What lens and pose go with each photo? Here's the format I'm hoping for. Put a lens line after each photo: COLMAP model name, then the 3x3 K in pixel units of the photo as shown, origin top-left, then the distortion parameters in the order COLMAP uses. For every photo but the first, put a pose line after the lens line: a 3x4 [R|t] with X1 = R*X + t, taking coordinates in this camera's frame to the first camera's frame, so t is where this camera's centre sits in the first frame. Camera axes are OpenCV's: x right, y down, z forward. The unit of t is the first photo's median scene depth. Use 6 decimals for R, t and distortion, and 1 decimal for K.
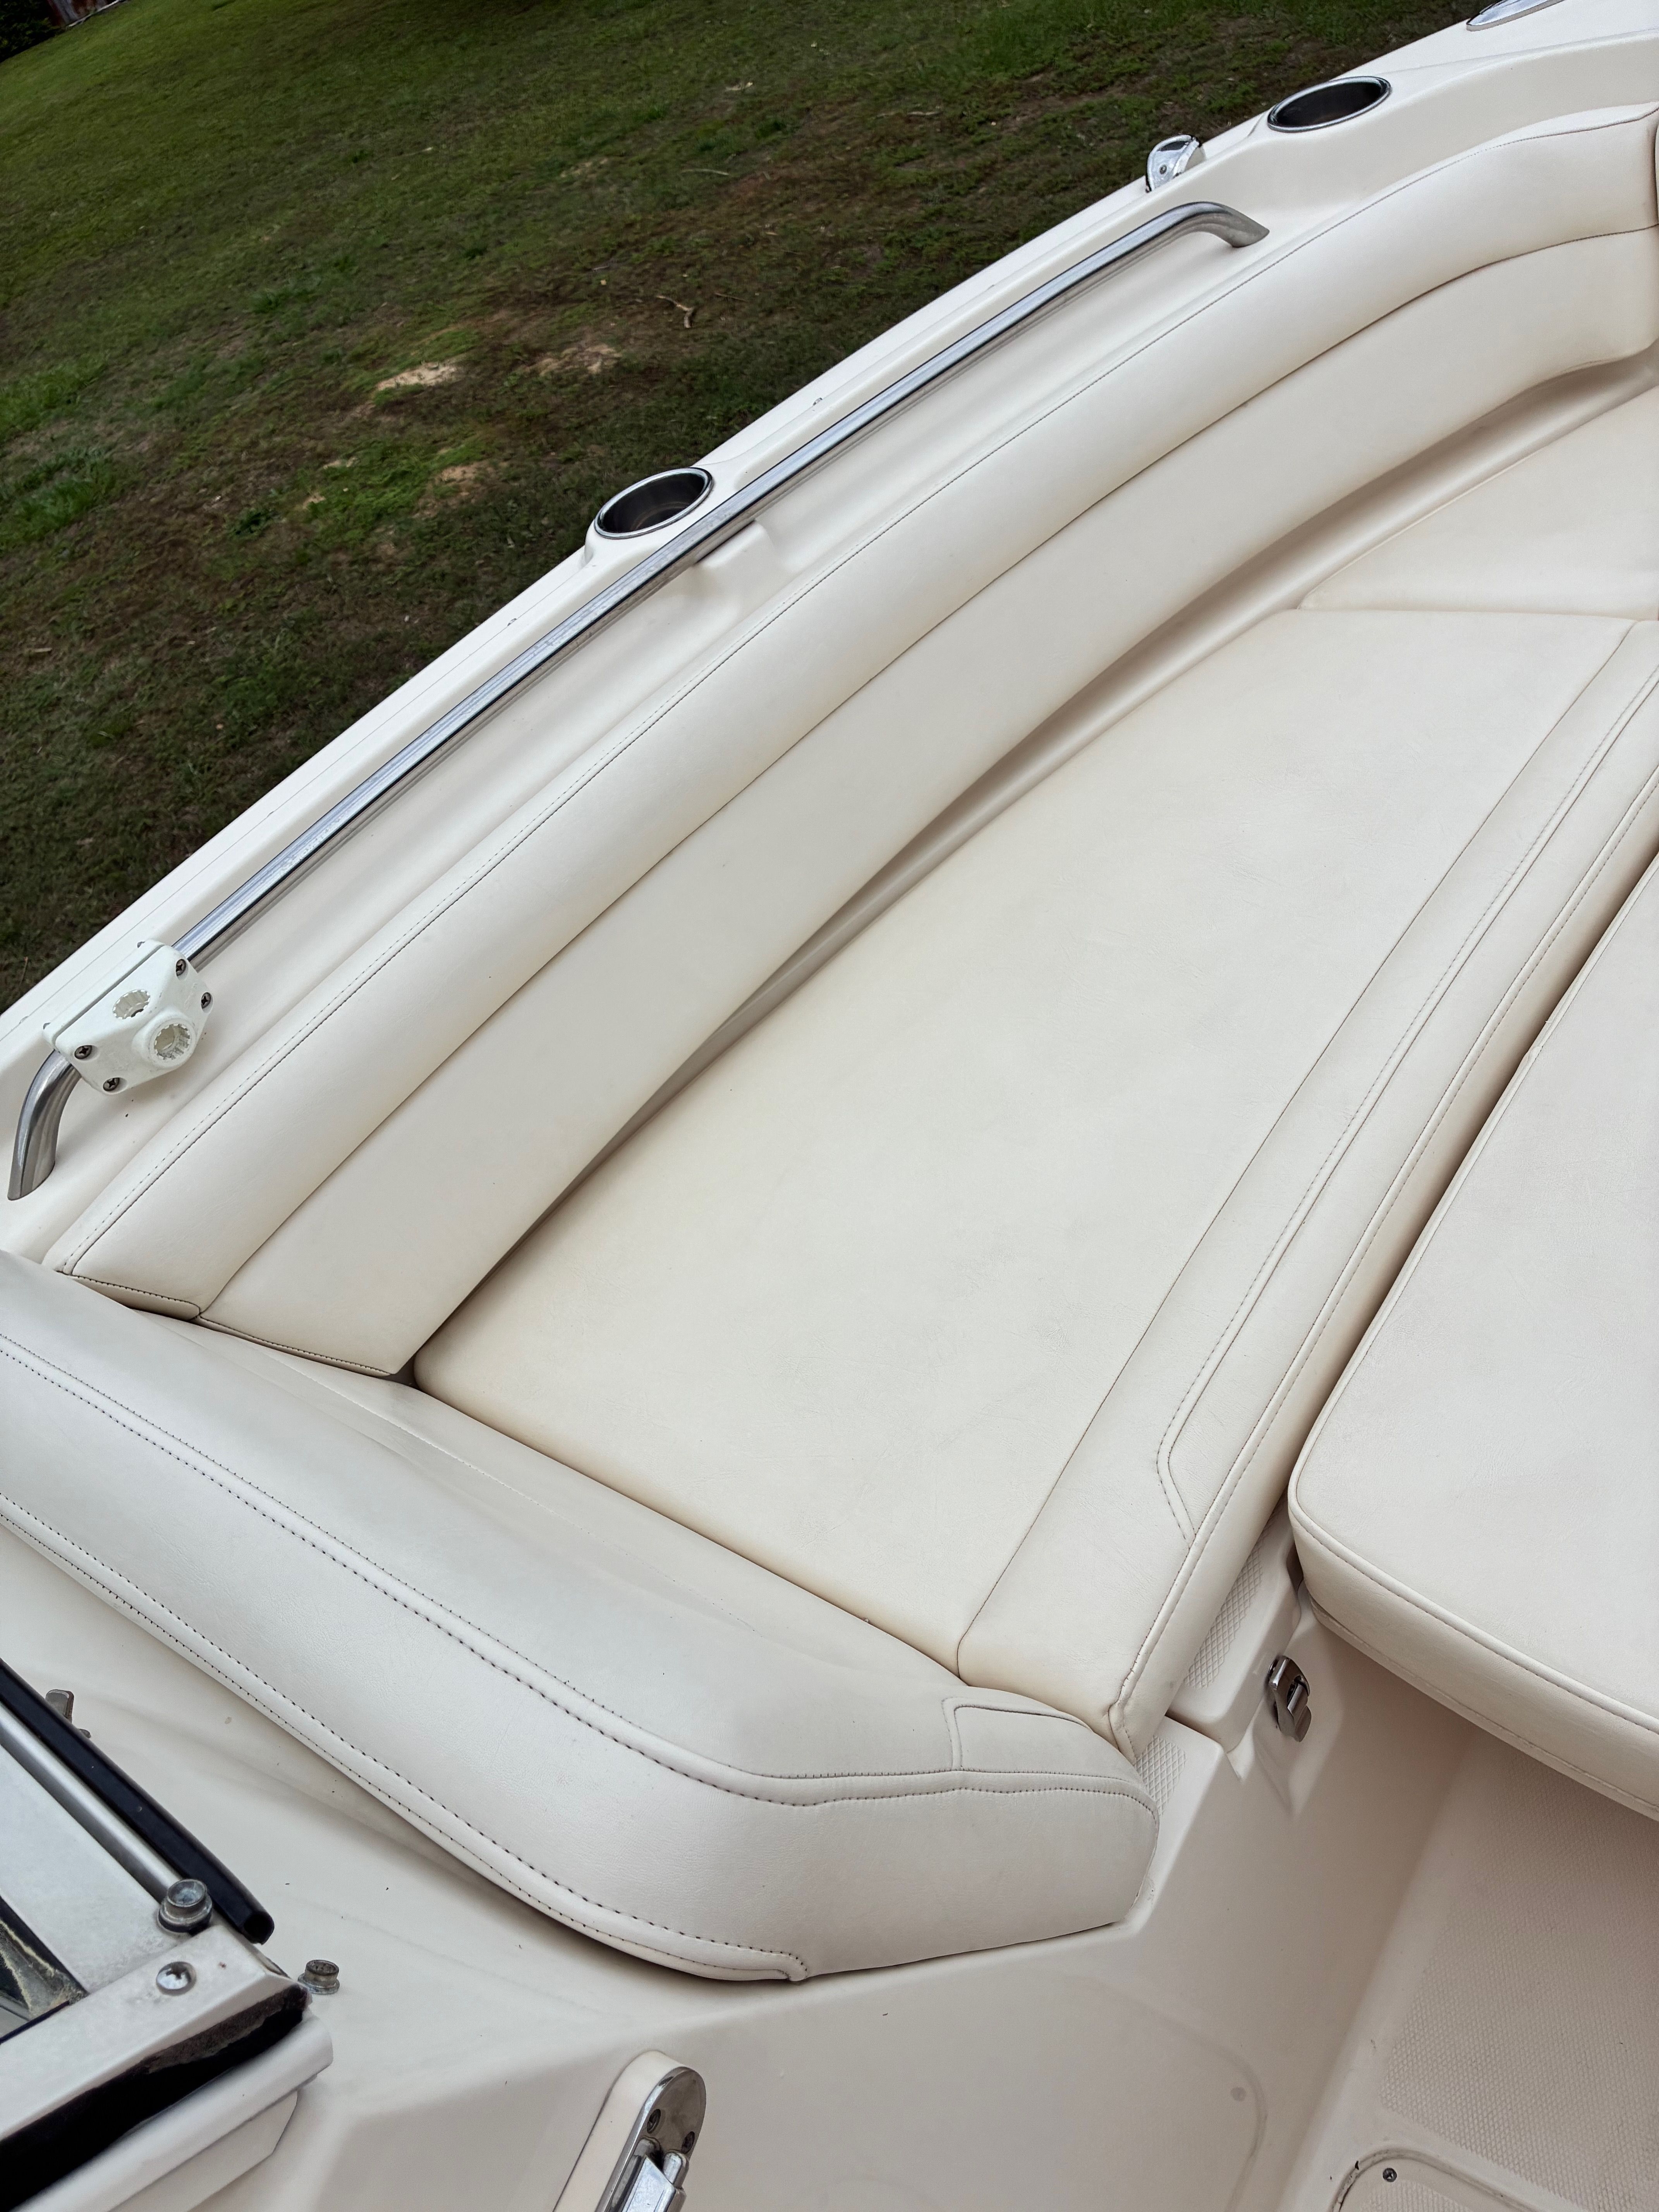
lens RADIAL K [[1671.5, 0, 830.3], [0, 1671.5, 1090.8], [0, 0, 1]] dist [0.042450, -0.059550]
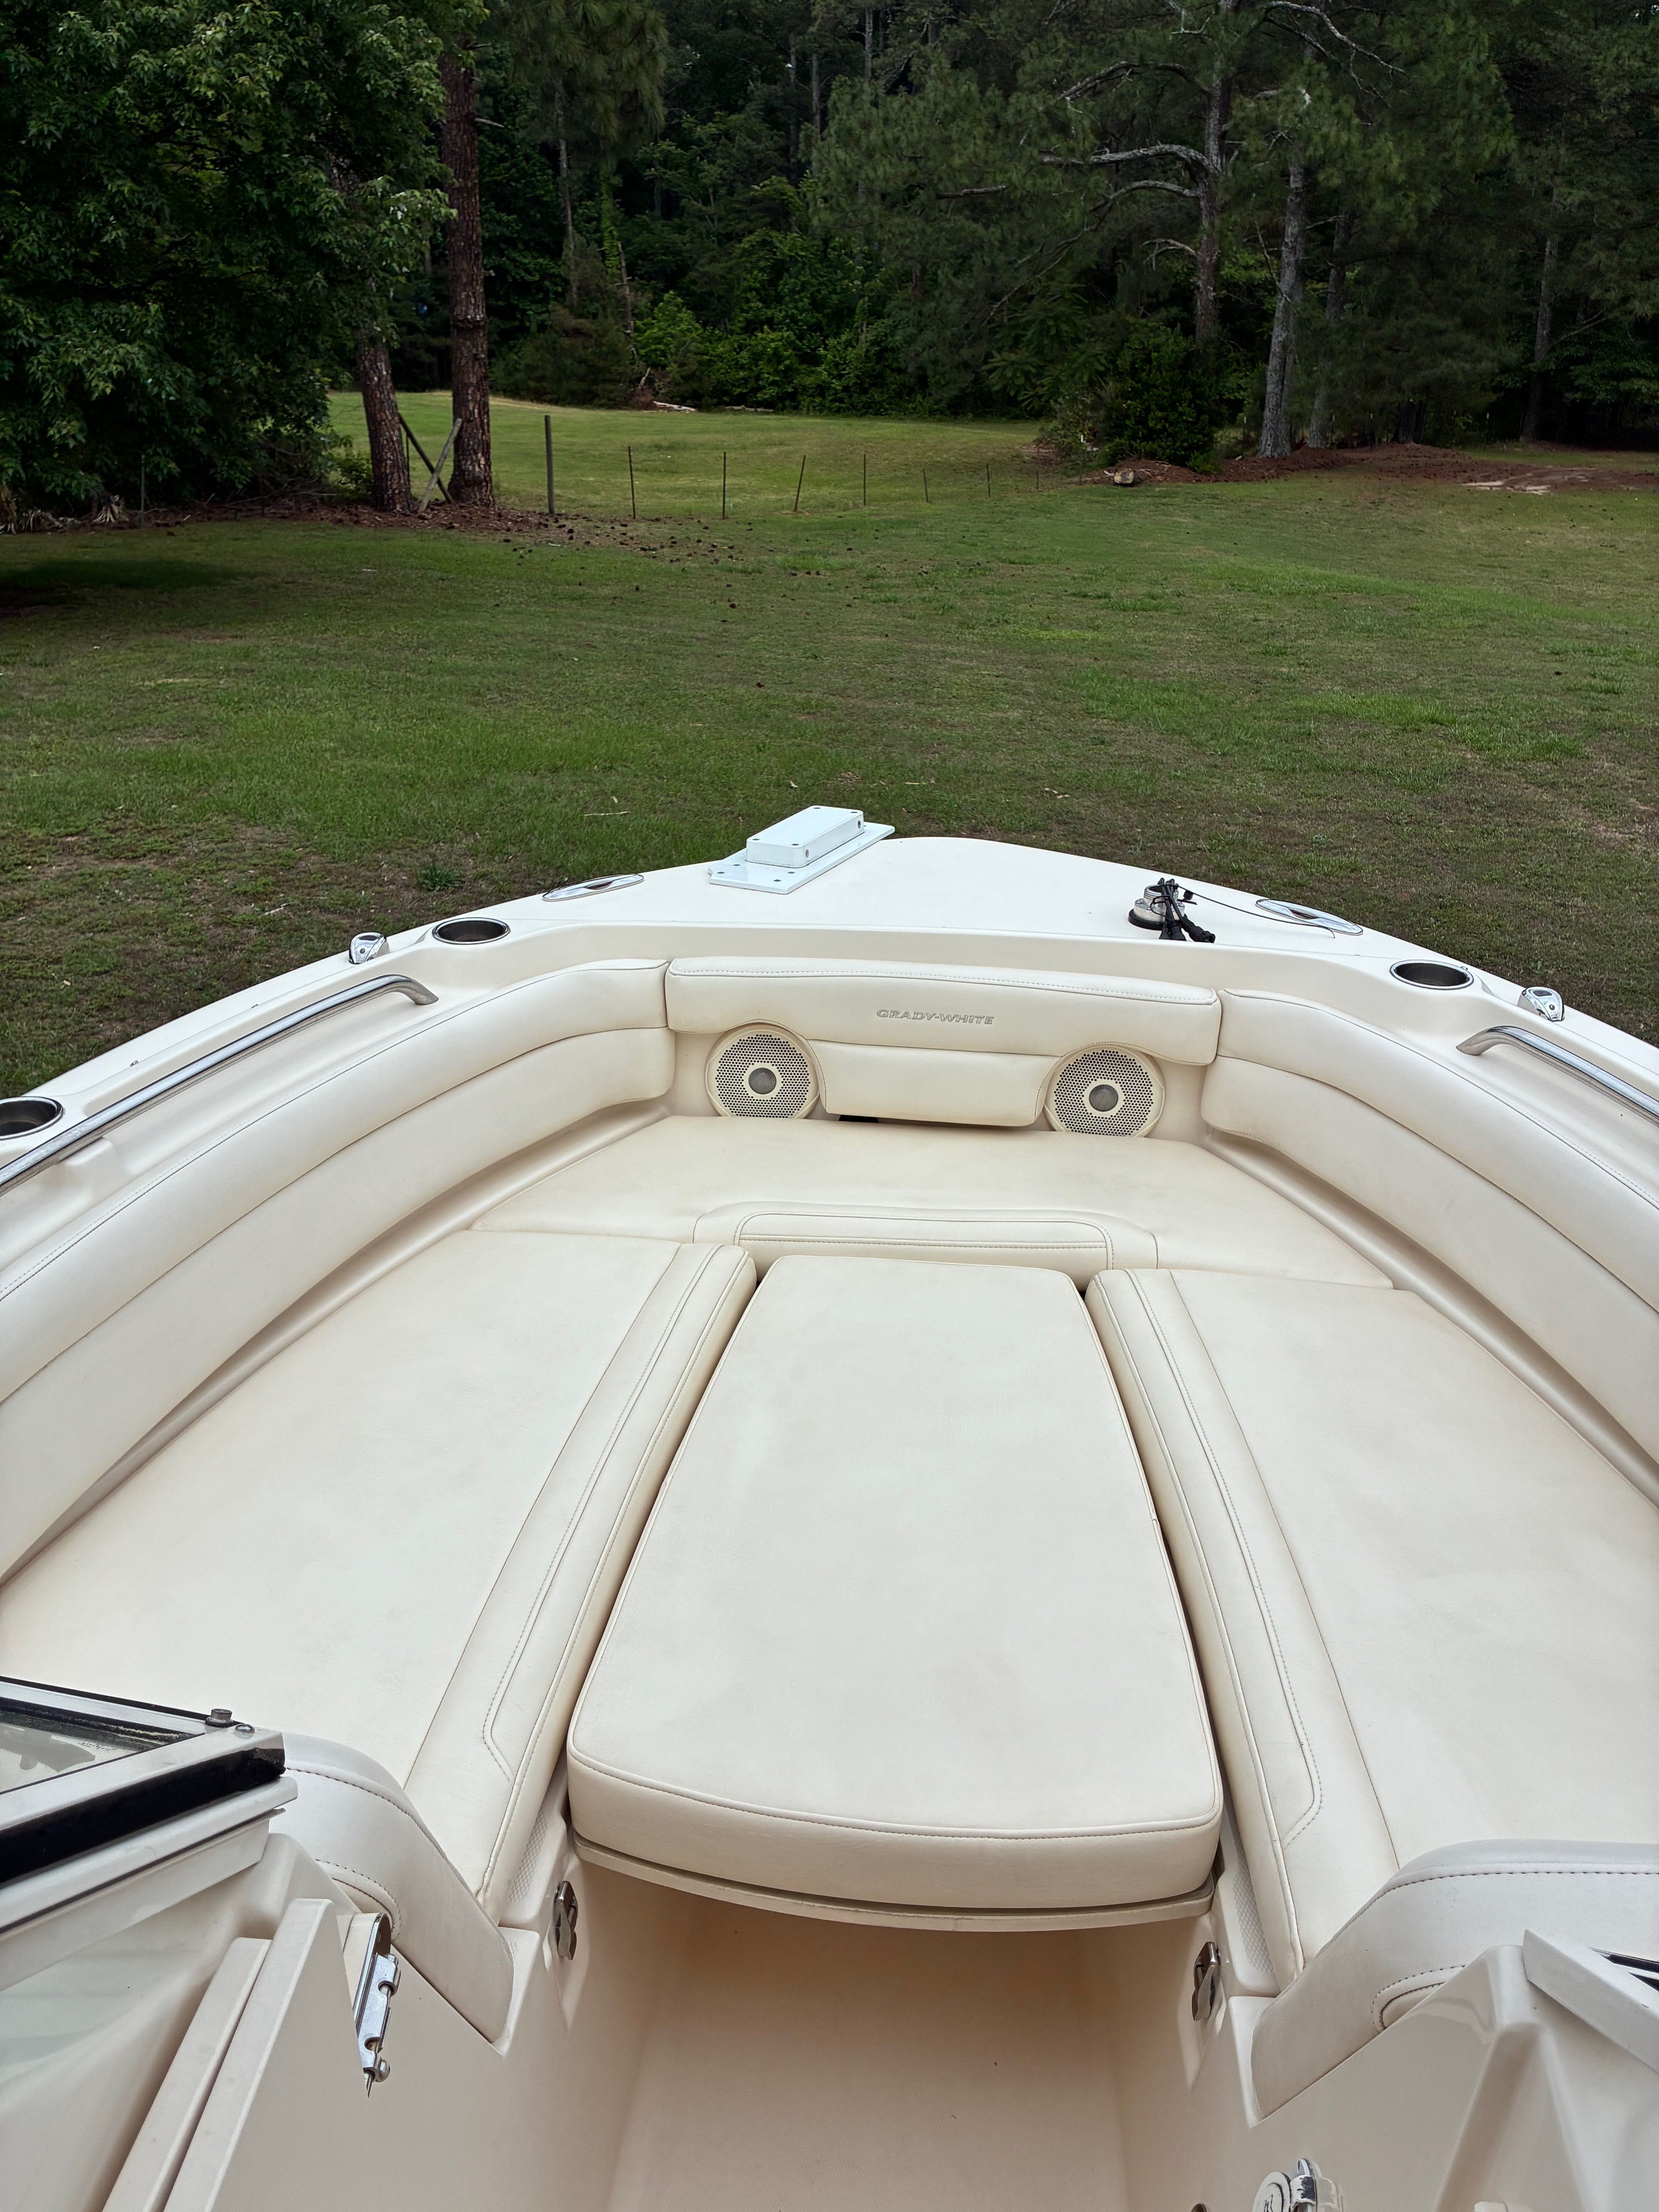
lens RADIAL K [[1671.5, 0, 823.6], [0, 1671.5, 1091.7], [0, 0, 1]] dist [0.042450, -0.059550]
pose [[0.834145, 0.106554, 0.541155, -0.256700], [0.122327, 0.920984, -0.369899, 0.172561], [-0.537809, 0.374747, 0.755199, -0.304727]]
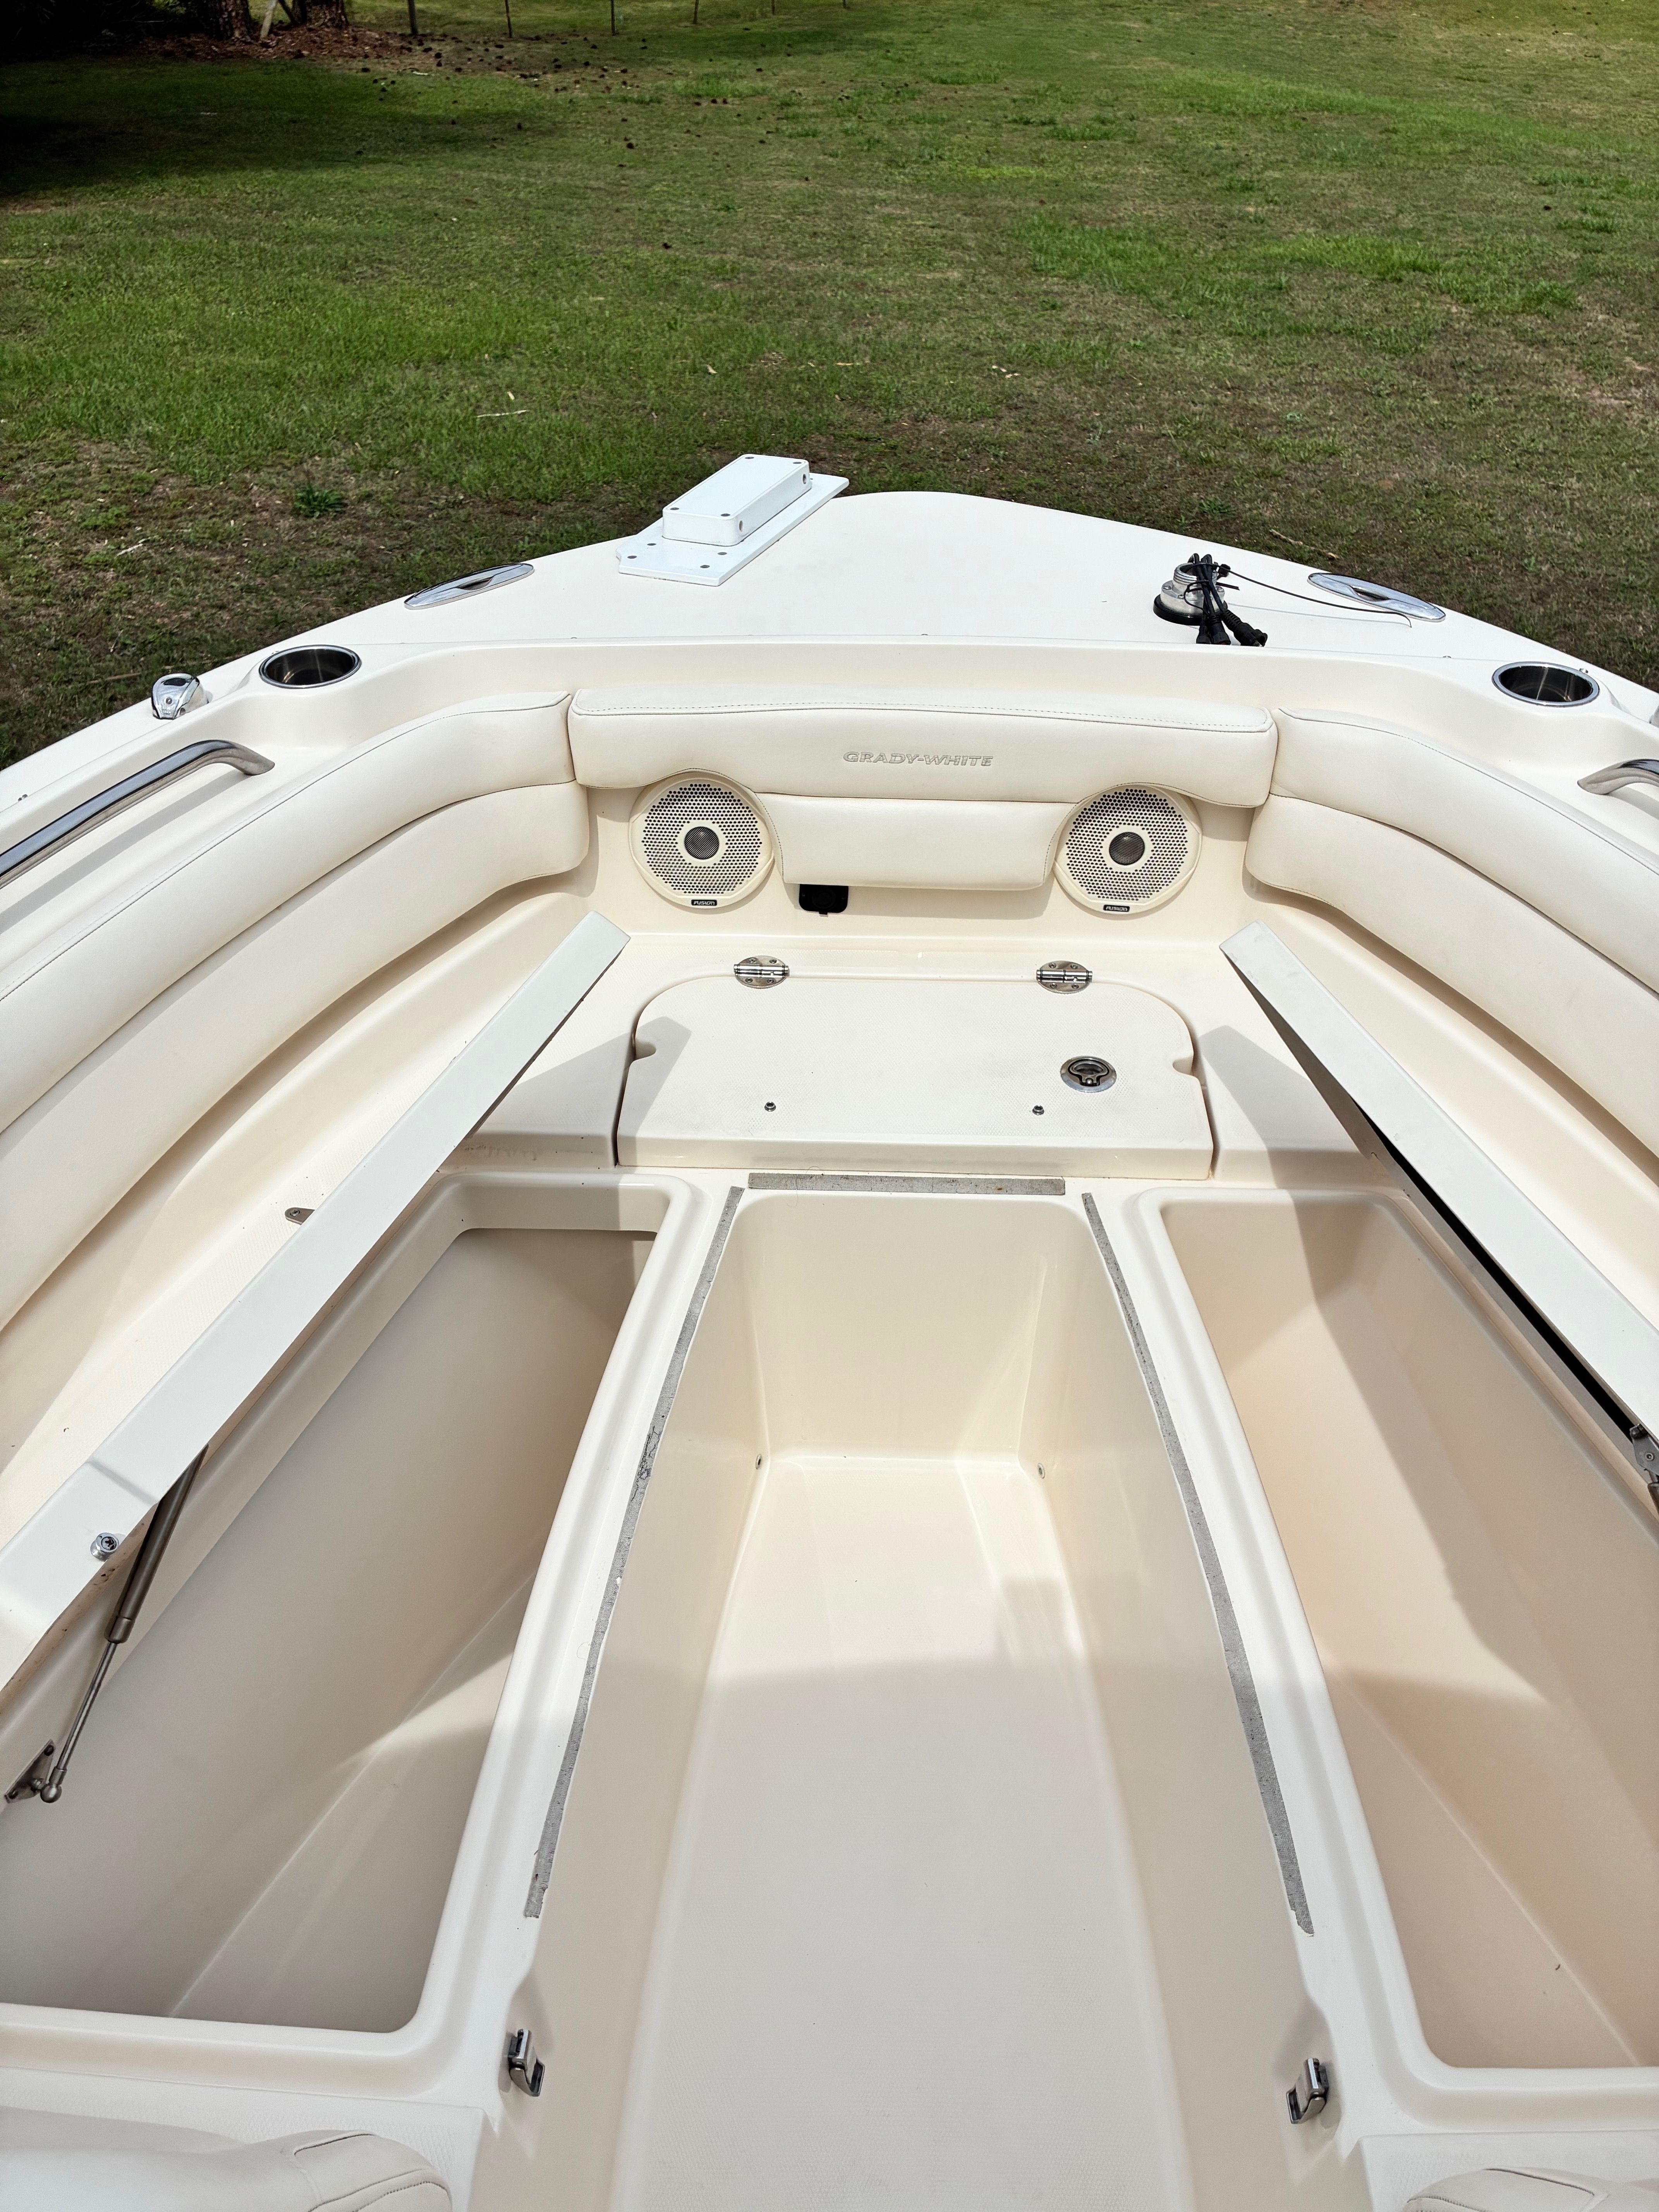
lens RADIAL K [[1671.5, 0, 840.4], [0, 1671.5, 1097.3], [0, 0, 1]] dist [0.042450, -0.059550]
pose [[0.810966, -0.062052, 0.581793, -0.114568], [0.174064, 0.974925, -0.138647, -0.046248], [-0.558602, 0.213707, 0.801432, -0.115824]]
